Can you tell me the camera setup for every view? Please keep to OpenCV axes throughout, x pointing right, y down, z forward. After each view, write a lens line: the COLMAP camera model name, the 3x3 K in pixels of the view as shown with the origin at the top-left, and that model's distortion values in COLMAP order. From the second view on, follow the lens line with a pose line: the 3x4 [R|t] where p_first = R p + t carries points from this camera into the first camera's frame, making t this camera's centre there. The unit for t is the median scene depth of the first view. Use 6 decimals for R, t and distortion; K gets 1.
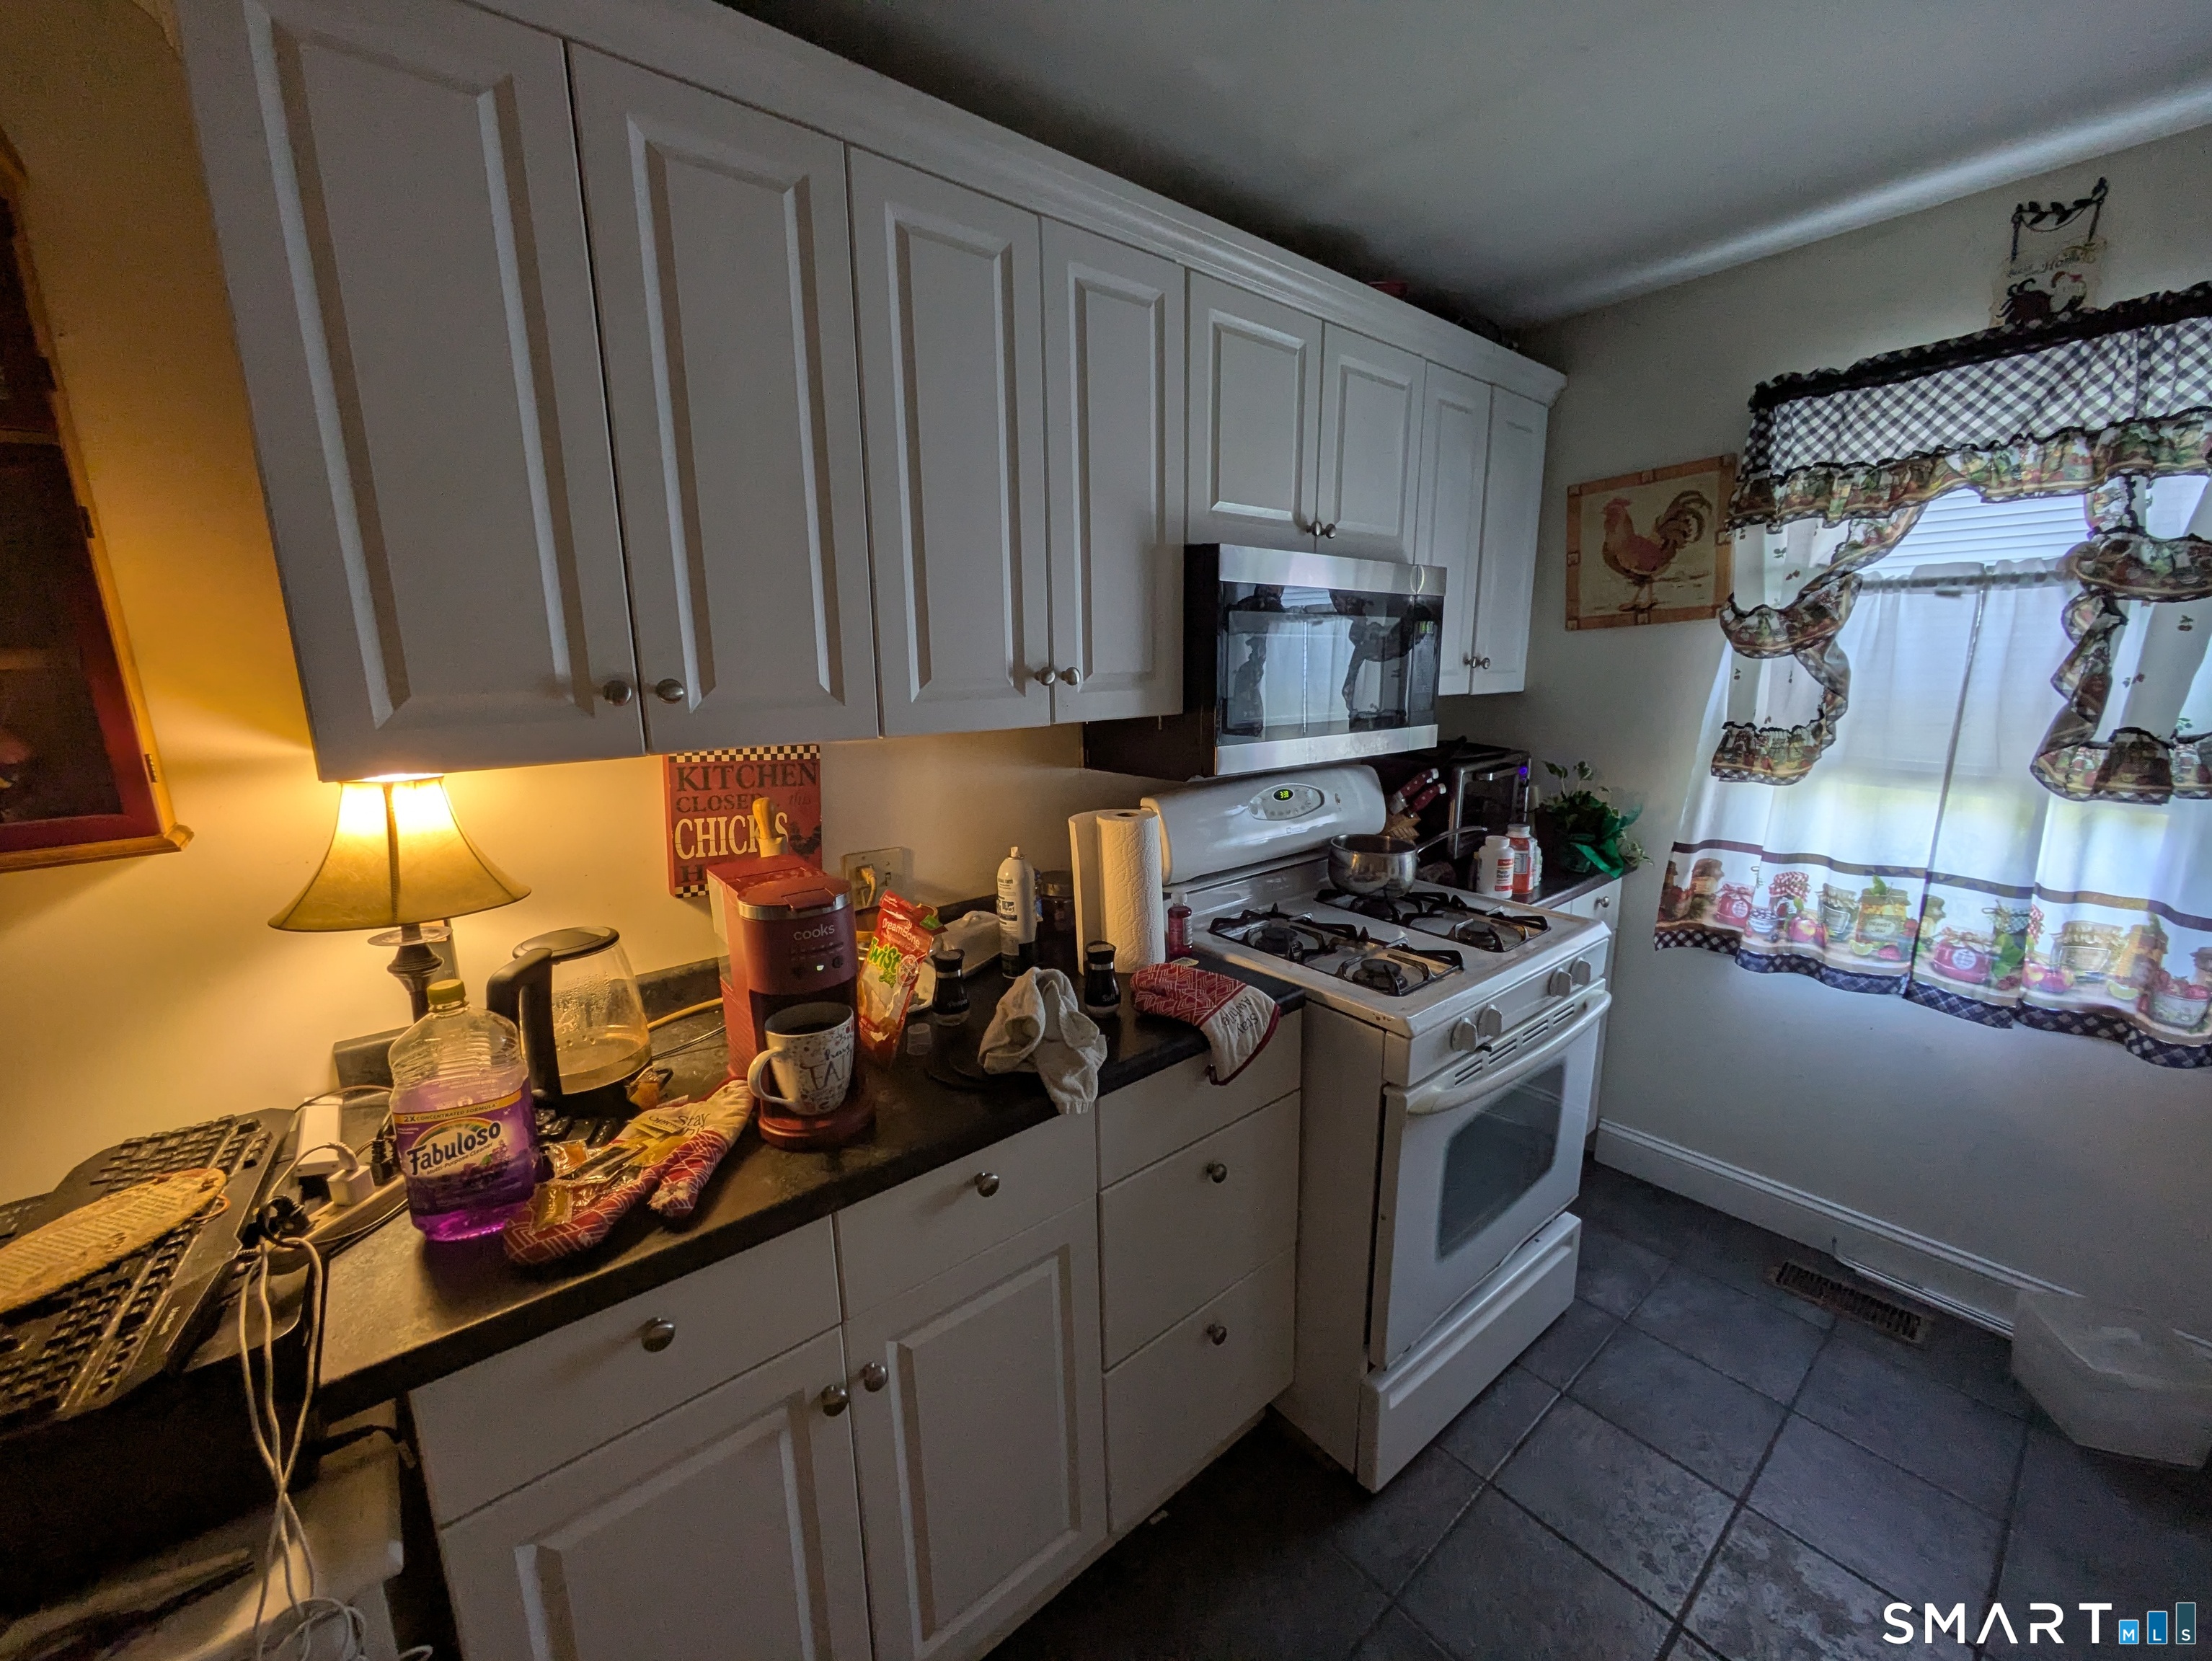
lens RADIAL K [[872.2, 0, 1106.0], [0, 872.2, 830.5], [0, 0, 1]] dist [0.000724, 0.000285]
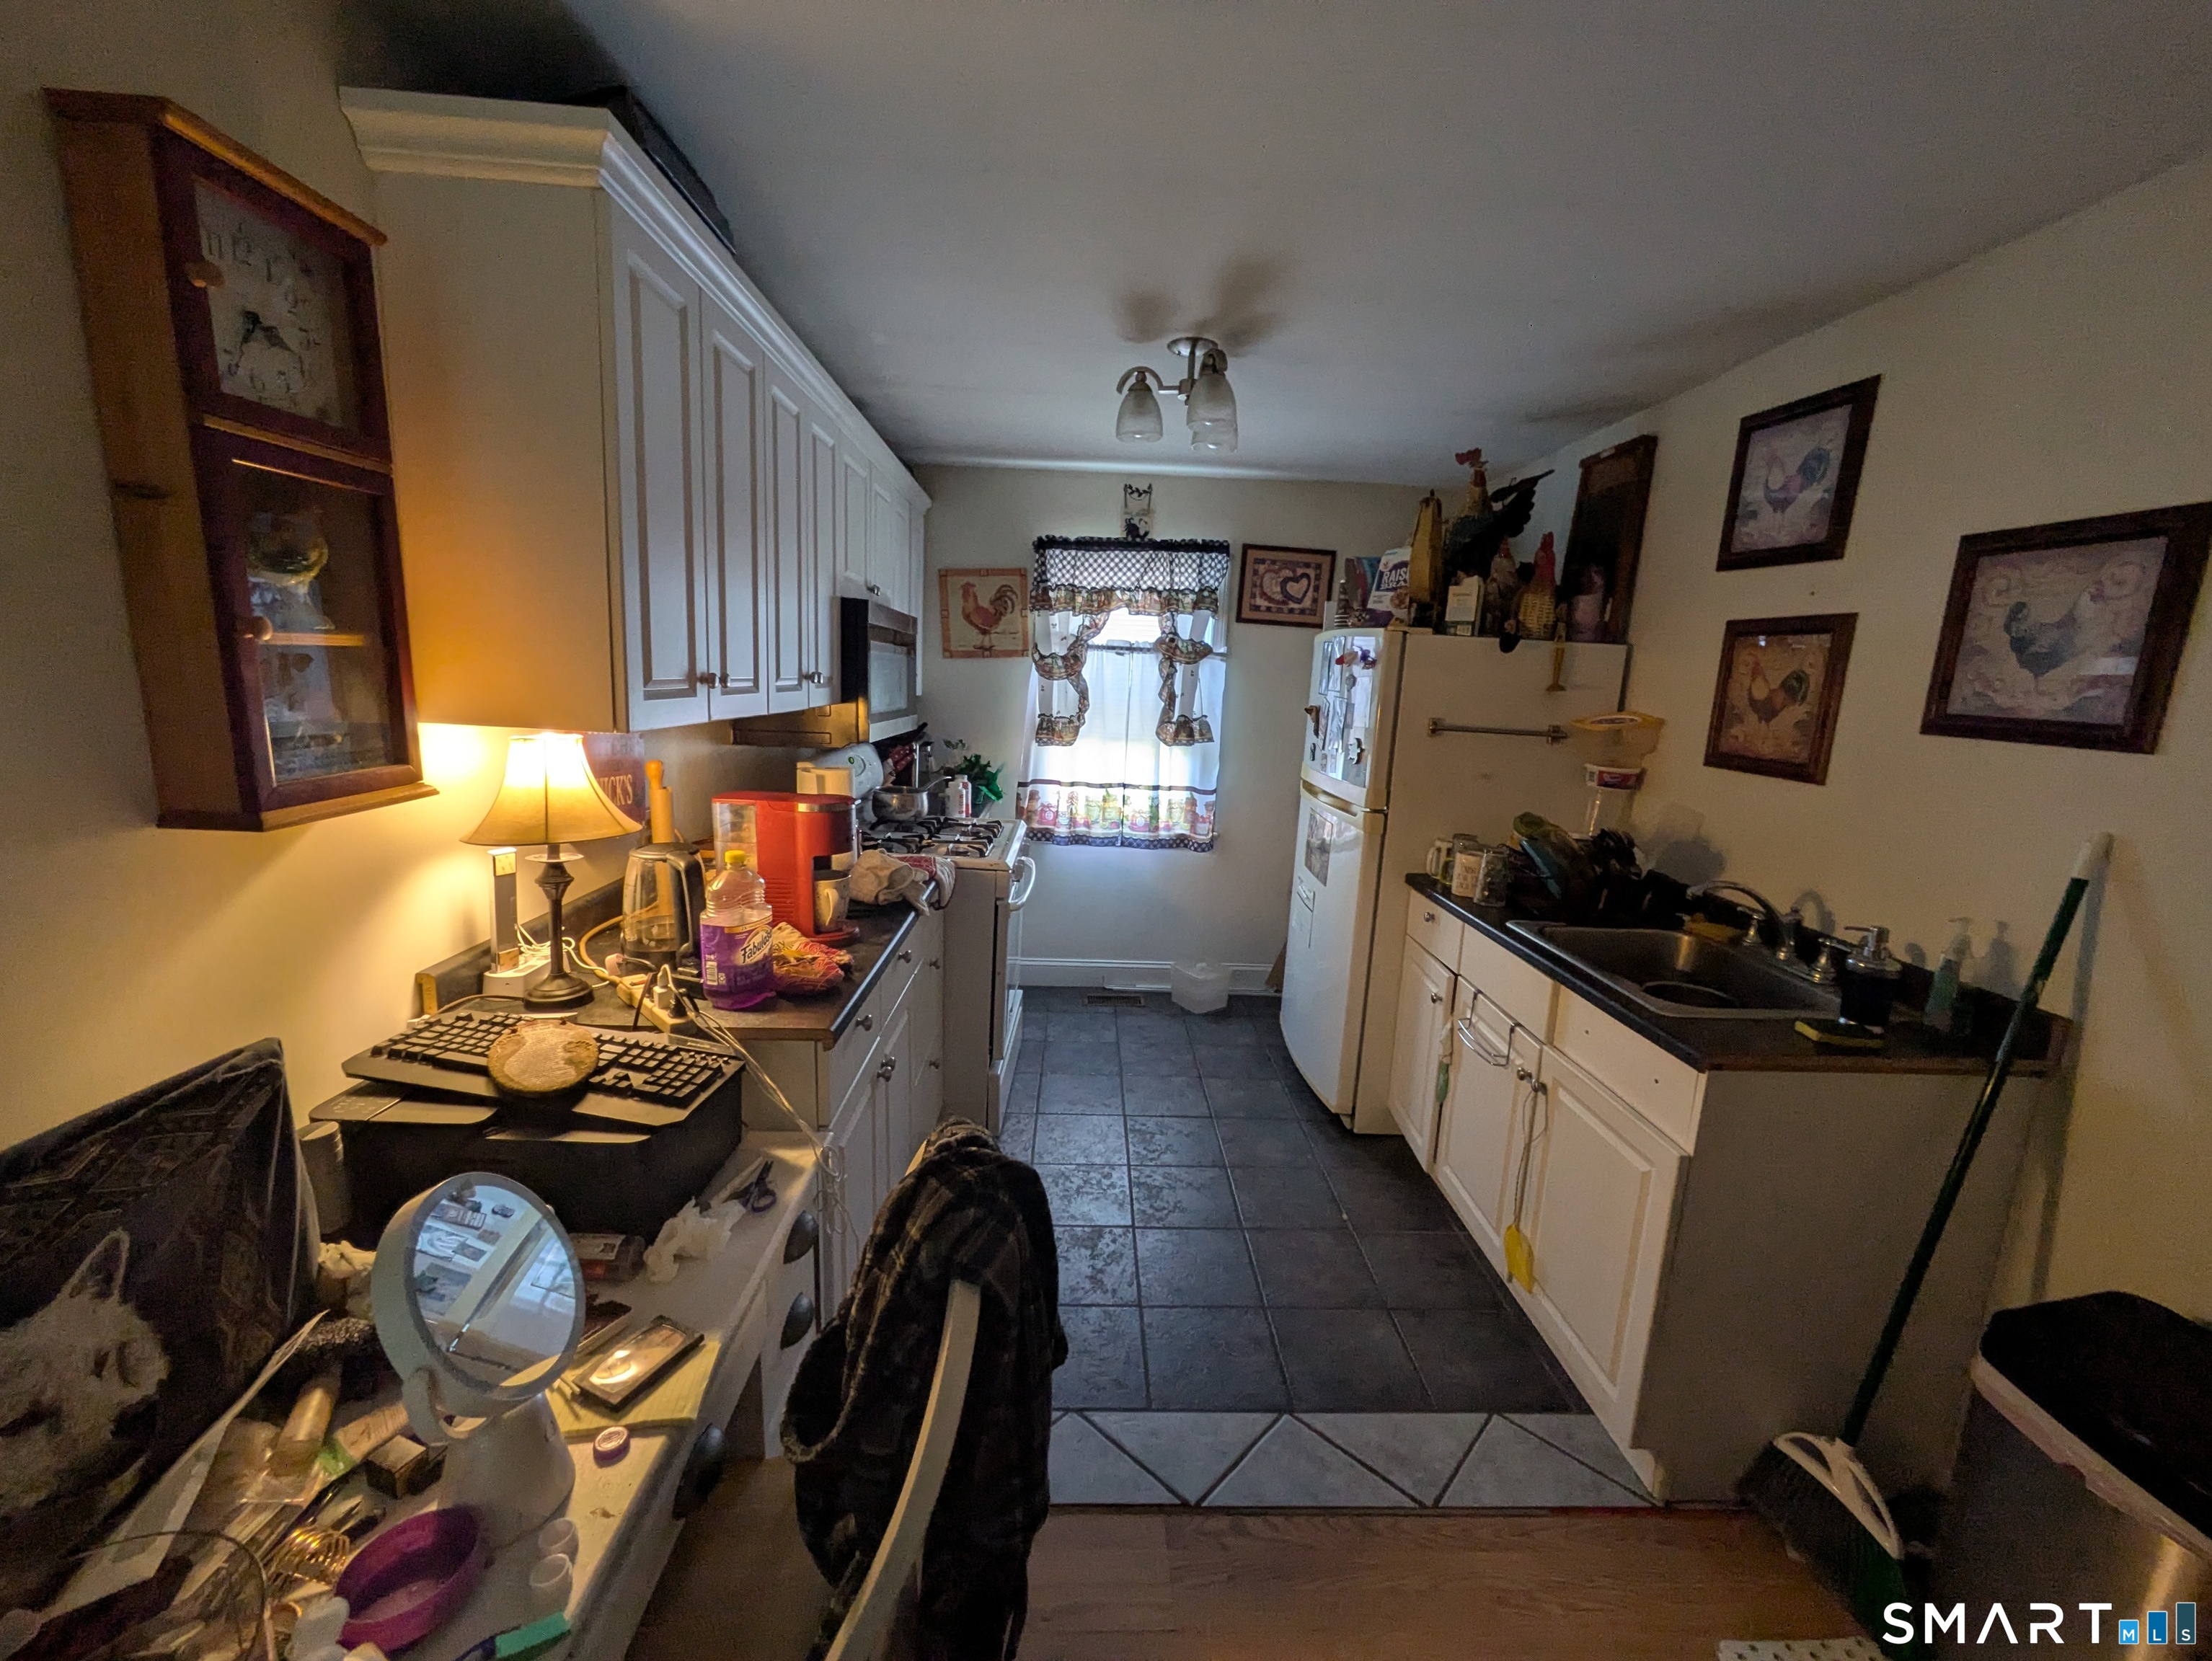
lens RADIAL K [[897.8, 0, 1106.0], [0, 897.8, 830.5], [0, 0, 1]] dist [0.014180, 0.000279]
pose [[0.612131, -0.097518, 0.784720, -0.796182], [0.107486, 0.993417, 0.039608, 0.067836], [-0.783417, 0.060101, 0.618584, -0.305907]]
